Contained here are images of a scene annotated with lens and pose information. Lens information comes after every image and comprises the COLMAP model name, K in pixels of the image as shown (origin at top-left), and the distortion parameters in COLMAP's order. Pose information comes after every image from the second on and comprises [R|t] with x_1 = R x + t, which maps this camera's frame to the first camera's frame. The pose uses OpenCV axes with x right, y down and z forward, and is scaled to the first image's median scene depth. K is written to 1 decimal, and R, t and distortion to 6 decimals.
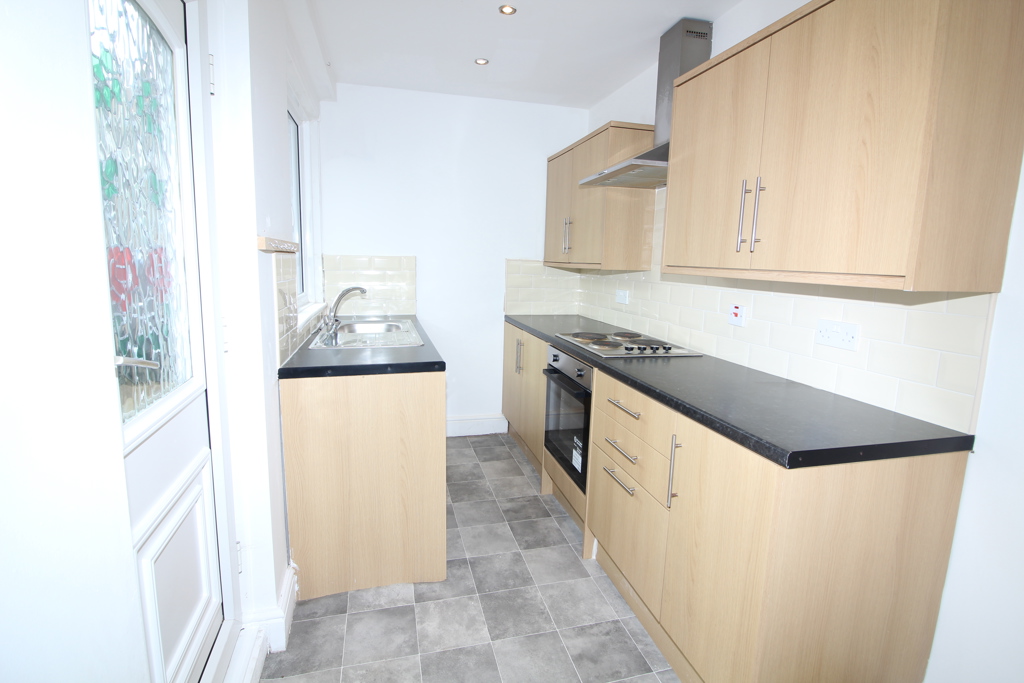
lens RADIAL K [[464.6, 0, 499.6], [0, 464.6, 340.0], [0, 0, 1]] dist [0.002198, -0.012471]
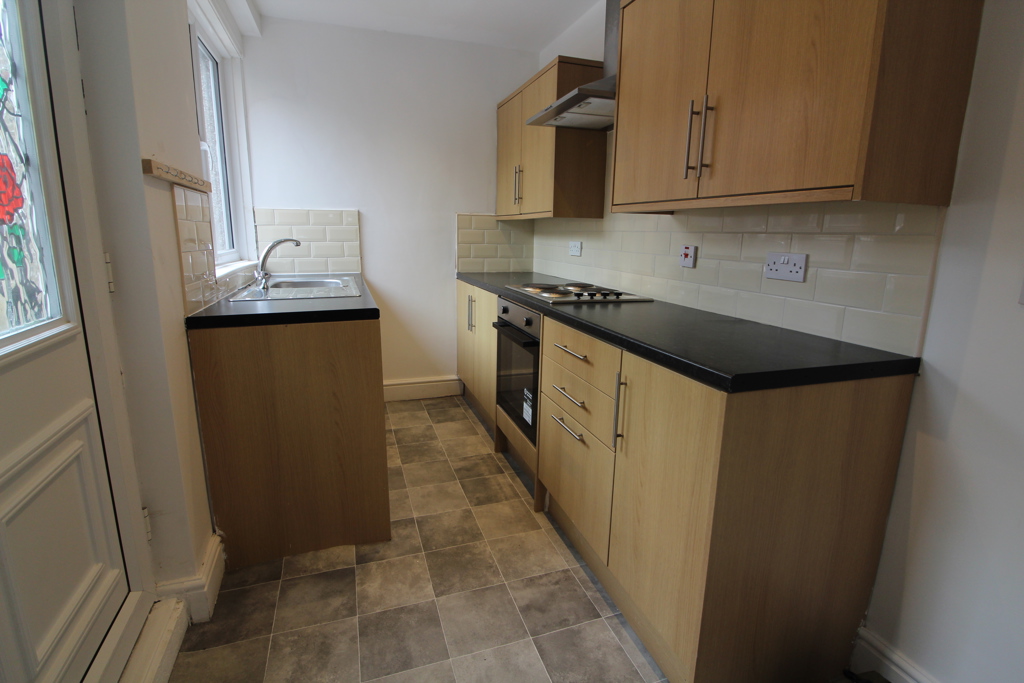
lens RADIAL K [[464.6, 0, 499.6], [0, 464.6, 340.0], [0, 0, 1]] dist [0.002198, -0.012471]
pose [[0.997318, -0.028402, 0.067449, 0.058926], [0.024659, 0.998144, 0.055687, 0.065244], [-0.068906, -0.053874, 0.996167, 0.064541]]
